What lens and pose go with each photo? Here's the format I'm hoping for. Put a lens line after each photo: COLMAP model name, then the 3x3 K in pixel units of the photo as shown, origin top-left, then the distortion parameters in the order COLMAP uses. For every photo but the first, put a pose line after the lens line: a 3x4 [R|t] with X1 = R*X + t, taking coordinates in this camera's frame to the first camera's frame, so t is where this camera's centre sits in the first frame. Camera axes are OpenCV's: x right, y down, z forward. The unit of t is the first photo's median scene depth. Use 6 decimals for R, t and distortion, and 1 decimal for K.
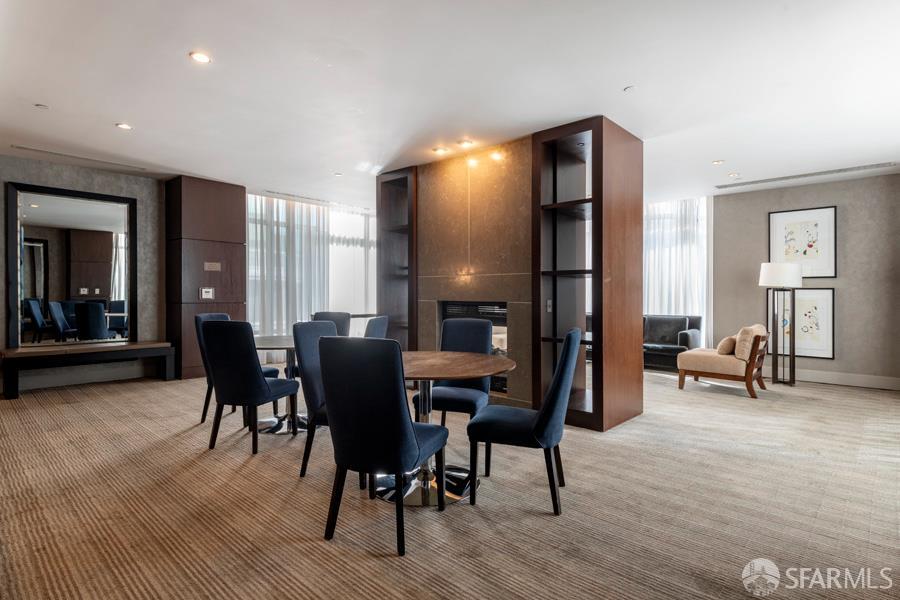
lens RADIAL K [[465.5, 0, 454.7], [0, 465.5, 296.3], [0, 0, 1]] dist [0.003855, 0.000423]
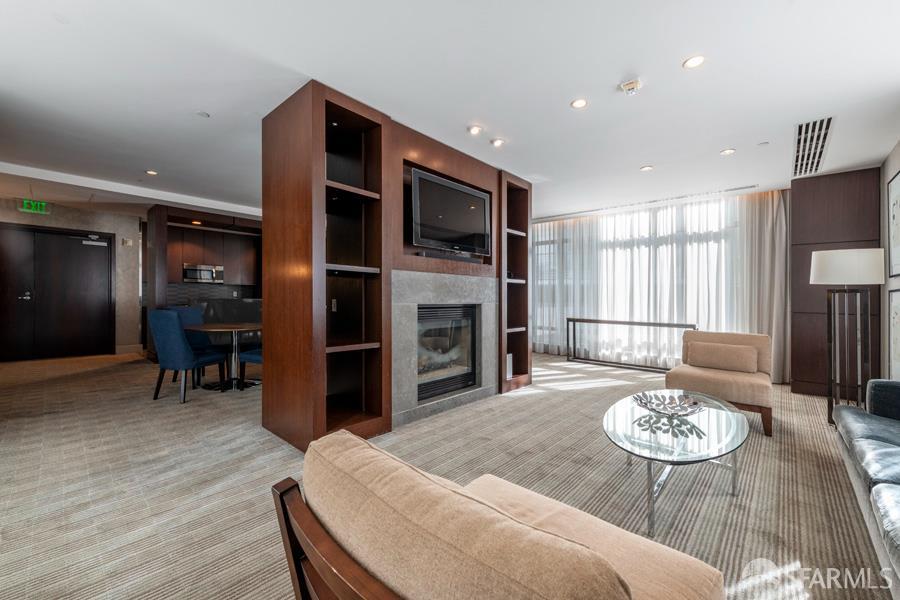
lens RADIAL K [[366.3, 0, 450.0], [0, 366.3, 300.0], [0, 0, 1]] dist [0.000370, 0.000075]
pose [[-0.004518, 0.001742, -0.999988, 0.707122], [-0.017223, 0.999850, 0.001820, 0.002278], [0.999841, 0.017231, -0.004487, 0.891062]]
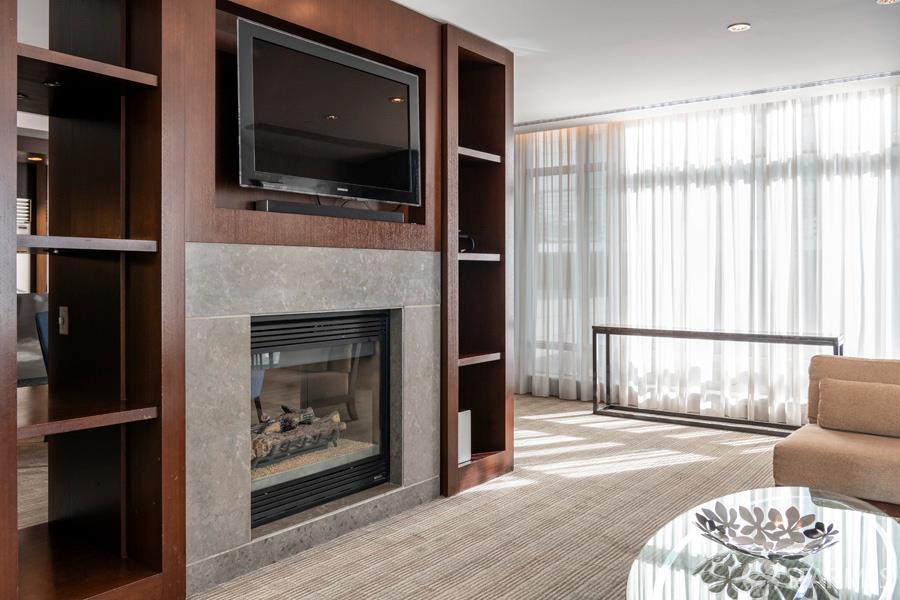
lens RADIAL K [[736.7, 0, 449.4], [0, 736.7, 281.3], [0, 0, 1]] dist [-0.004706, -0.004411]
pose [[0.085061, 0.007349, -0.996349, 0.674036], [-0.009538, 0.999933, 0.006561, -0.017111], [0.996330, 0.008945, 0.085125, 0.930238]]
